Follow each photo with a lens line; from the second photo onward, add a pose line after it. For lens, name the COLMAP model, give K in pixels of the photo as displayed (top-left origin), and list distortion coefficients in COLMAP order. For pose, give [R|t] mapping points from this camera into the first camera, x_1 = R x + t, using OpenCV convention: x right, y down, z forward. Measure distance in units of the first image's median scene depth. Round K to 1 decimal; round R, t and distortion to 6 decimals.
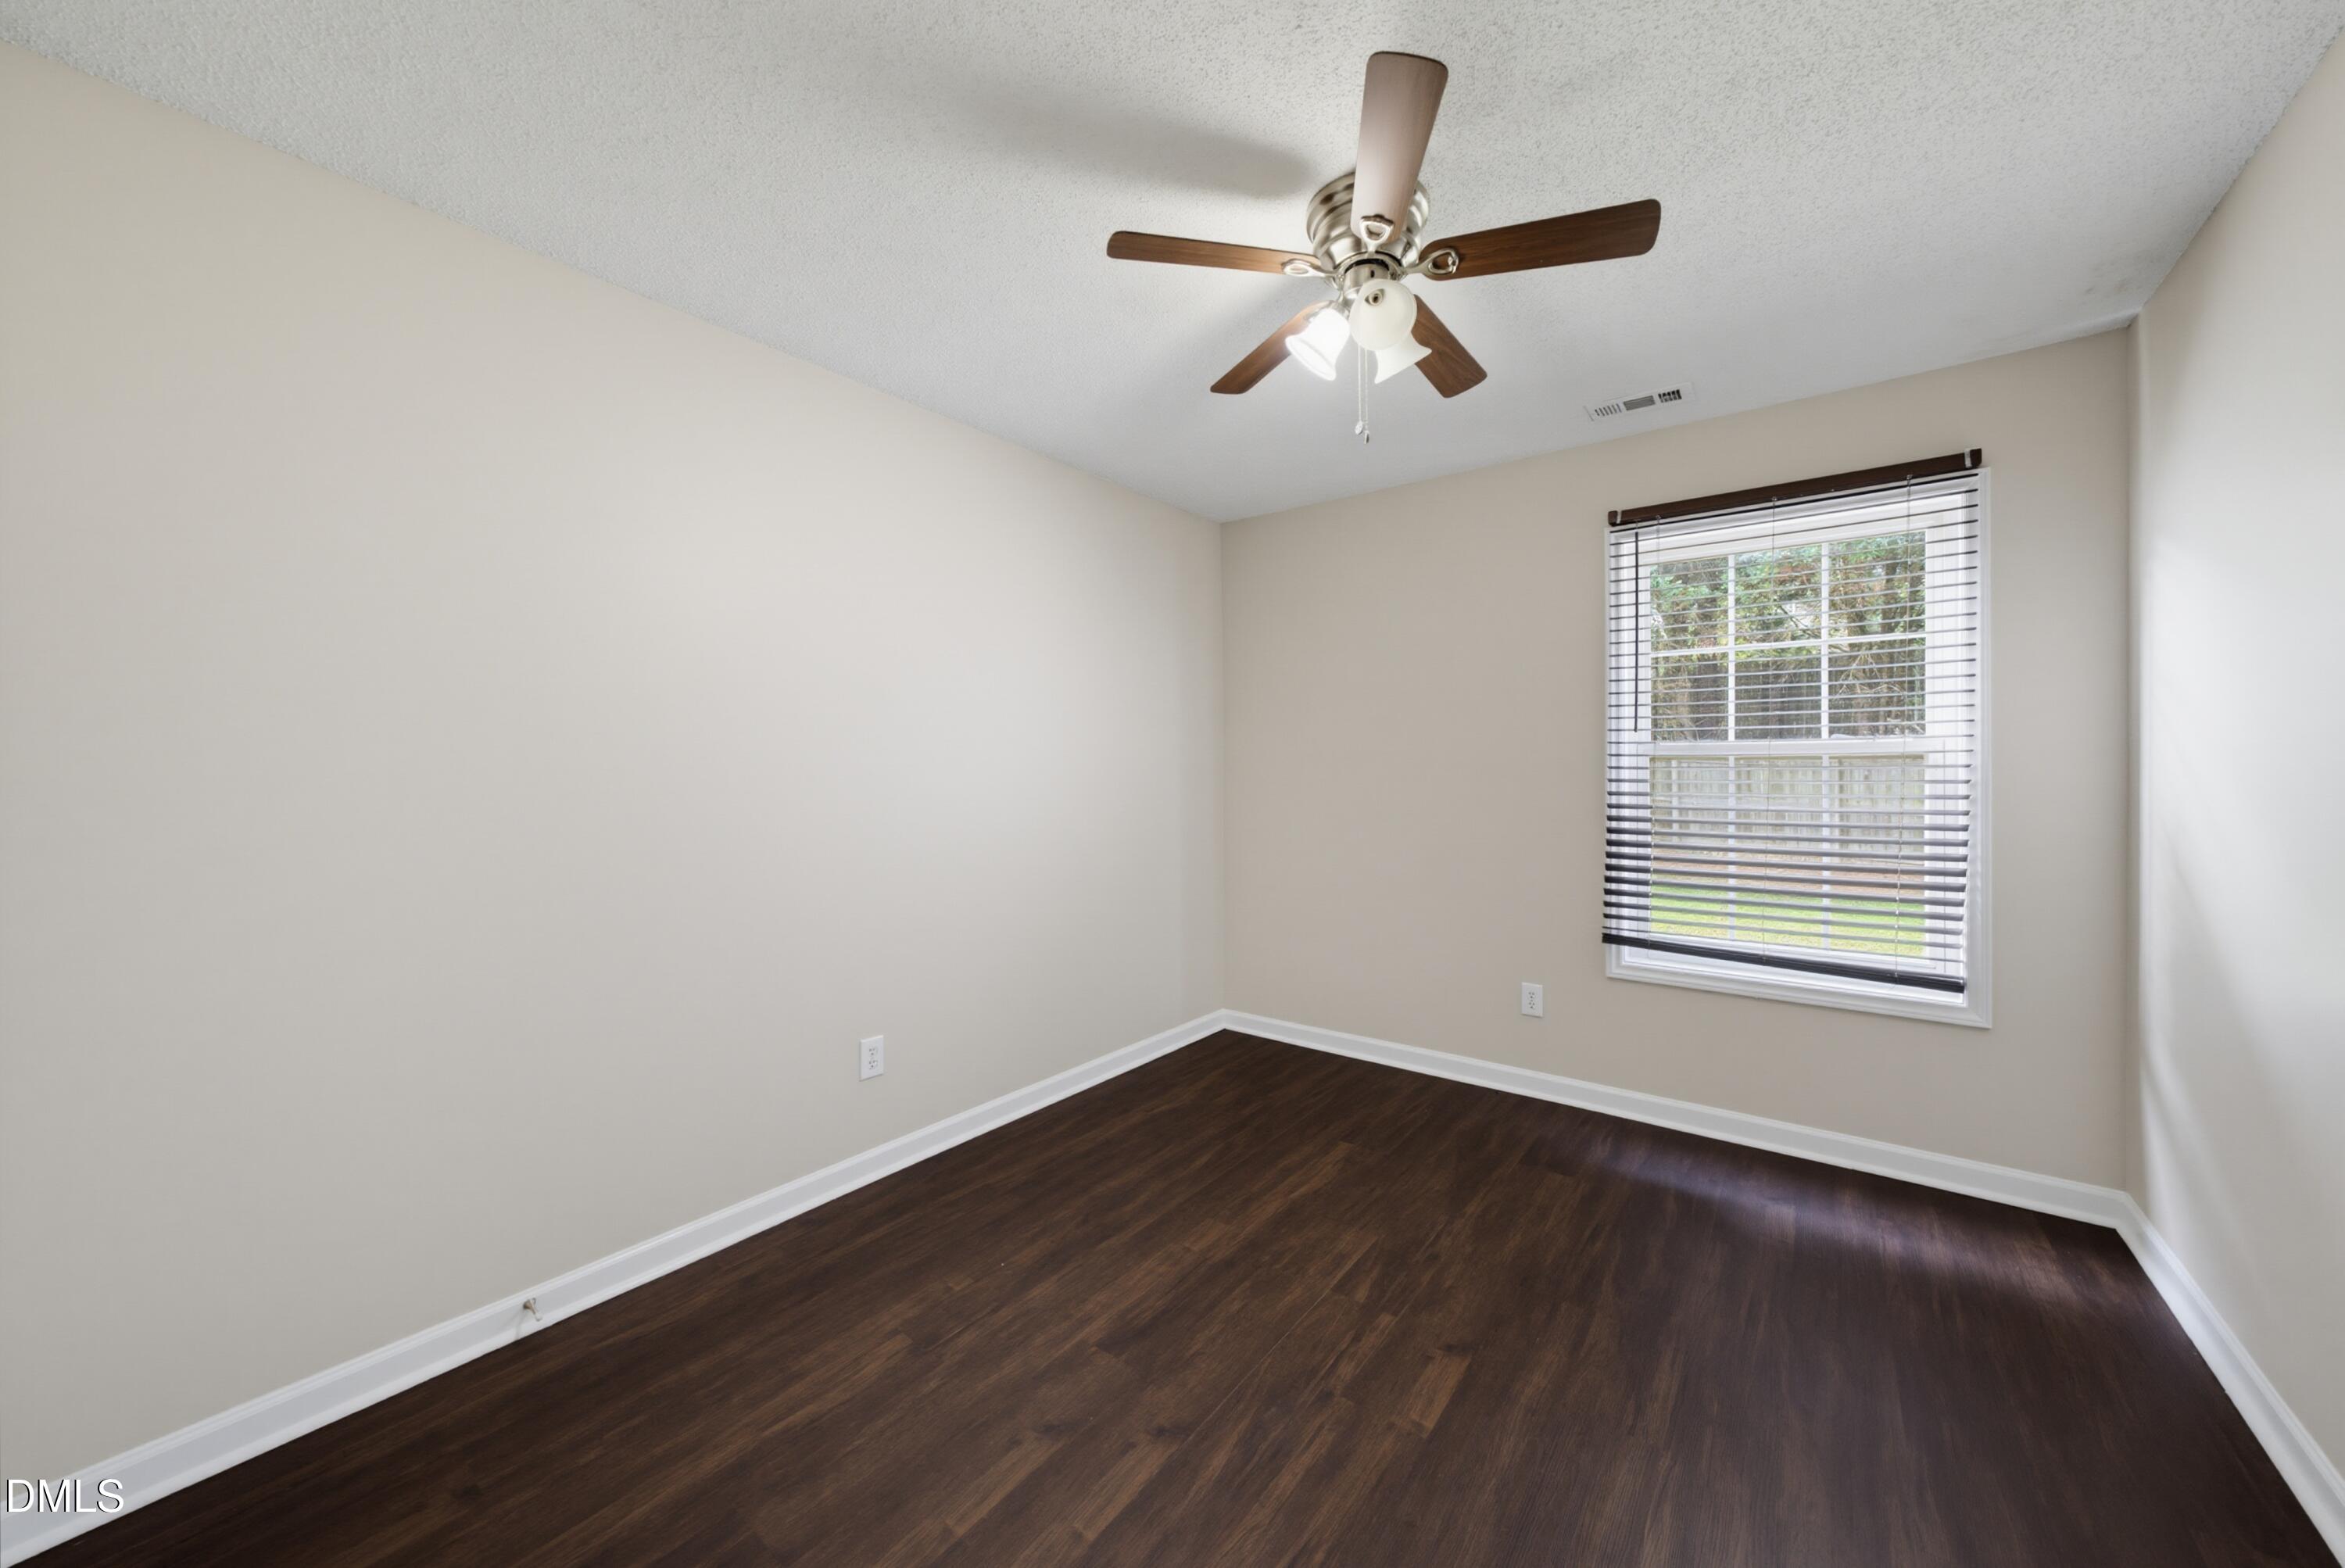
lens RADIAL K [[812.1, 0, 1177.9], [0, 812.1, 786.0], [0, 0, 1]] dist [-0.030091, 0.007507]
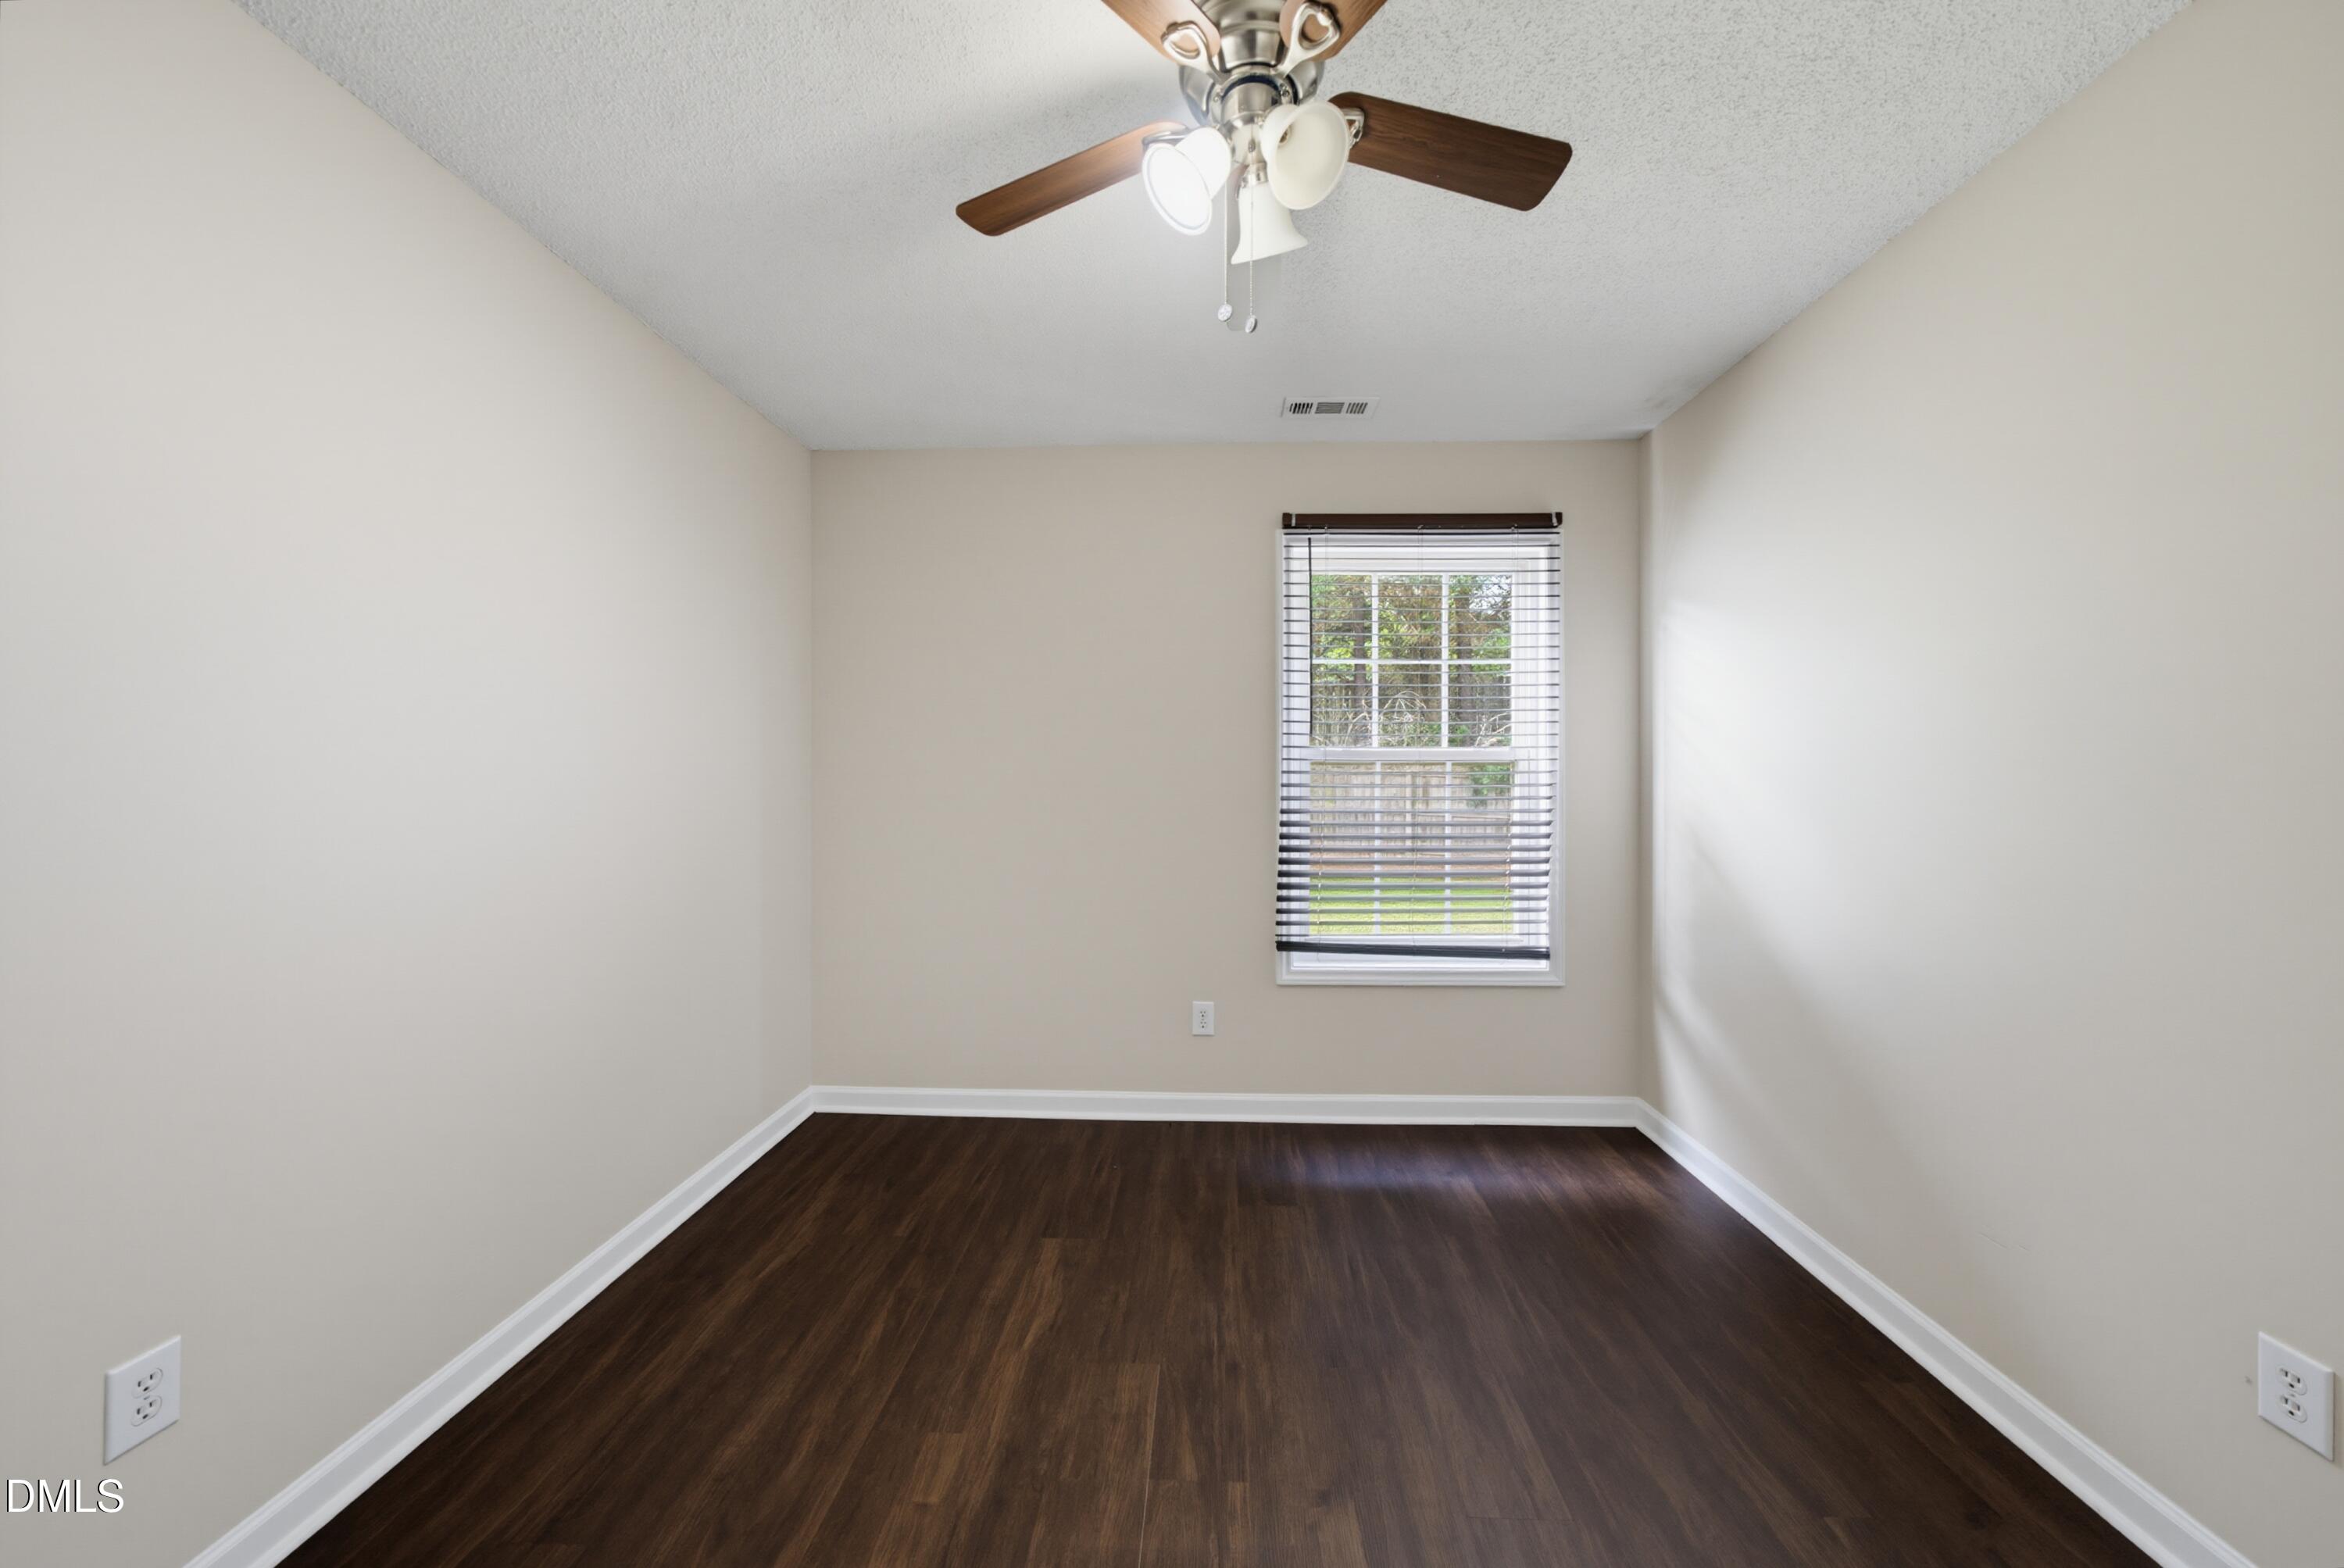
lens RADIAL K [[811.7, 0, 1177.4], [0, 811.7, 786.0], [0, 0, 1]] dist [-0.030091, 0.007507]
pose [[0.812776, -0.009570, 0.582498, -0.172704], [0.010154, 0.999946, 0.002261, -0.012108], [-0.582488, 0.004077, 0.812829, 0.311344]]
